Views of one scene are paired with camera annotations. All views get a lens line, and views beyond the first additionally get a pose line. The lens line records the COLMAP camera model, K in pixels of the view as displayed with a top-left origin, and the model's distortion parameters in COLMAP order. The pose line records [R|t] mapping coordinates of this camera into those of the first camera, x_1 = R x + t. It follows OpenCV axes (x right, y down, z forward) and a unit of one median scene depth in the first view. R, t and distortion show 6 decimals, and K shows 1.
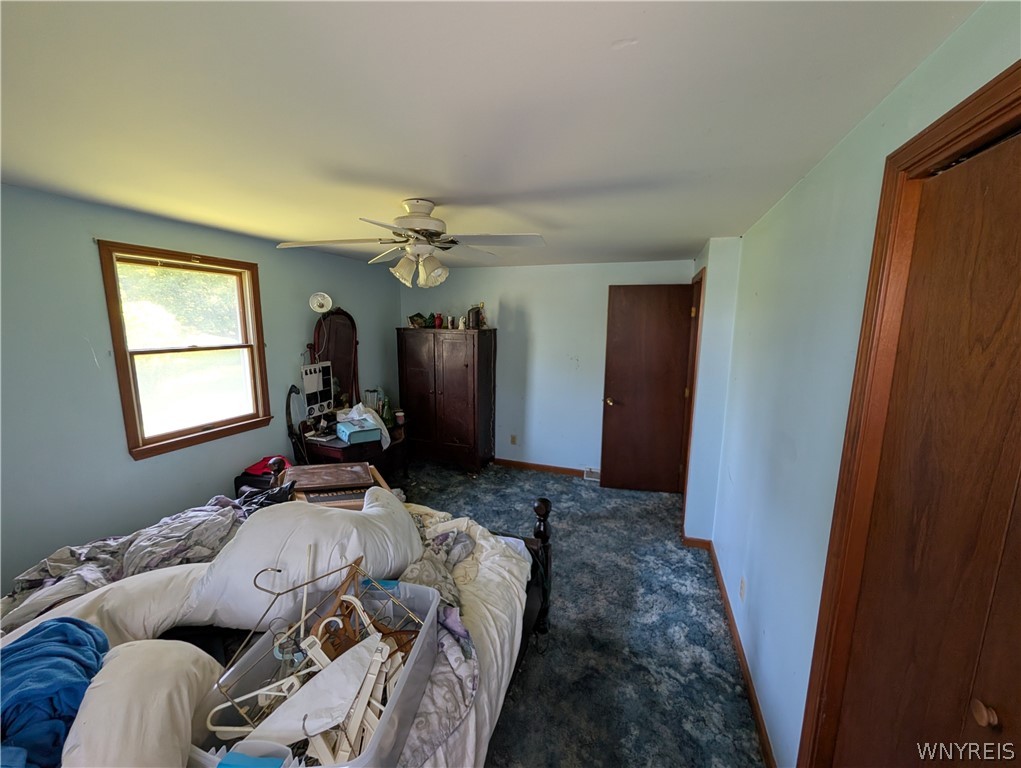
lens RADIAL K [[392.3, 0, 510.5], [0, 392.3, 384.0], [0, 0, 1]] dist [-0.003809, -0.000504]
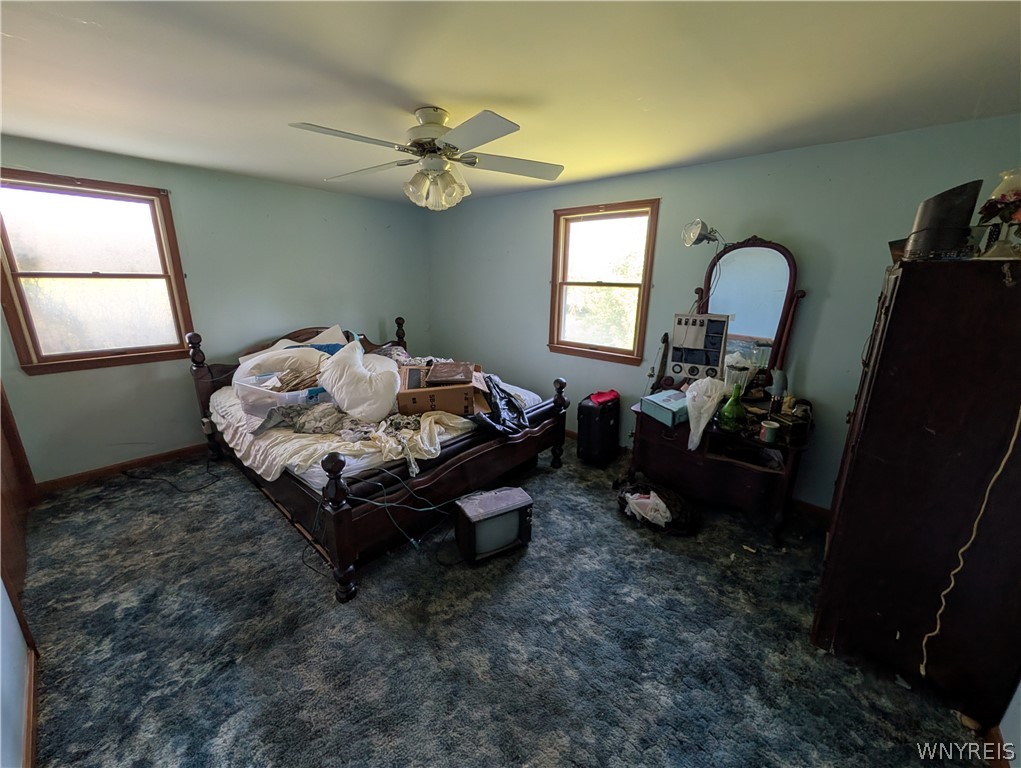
lens RADIAL K [[392.3, 0, 510.5], [0, 392.3, 384.0], [0, 0, 1]] dist [-0.003809, -0.000504]
pose [[-0.373979, 0.229208, -0.898667, 0.520796], [-0.167017, 0.936493, 0.308359, -0.132144], [0.912274, 0.265413, -0.311948, 1.239844]]
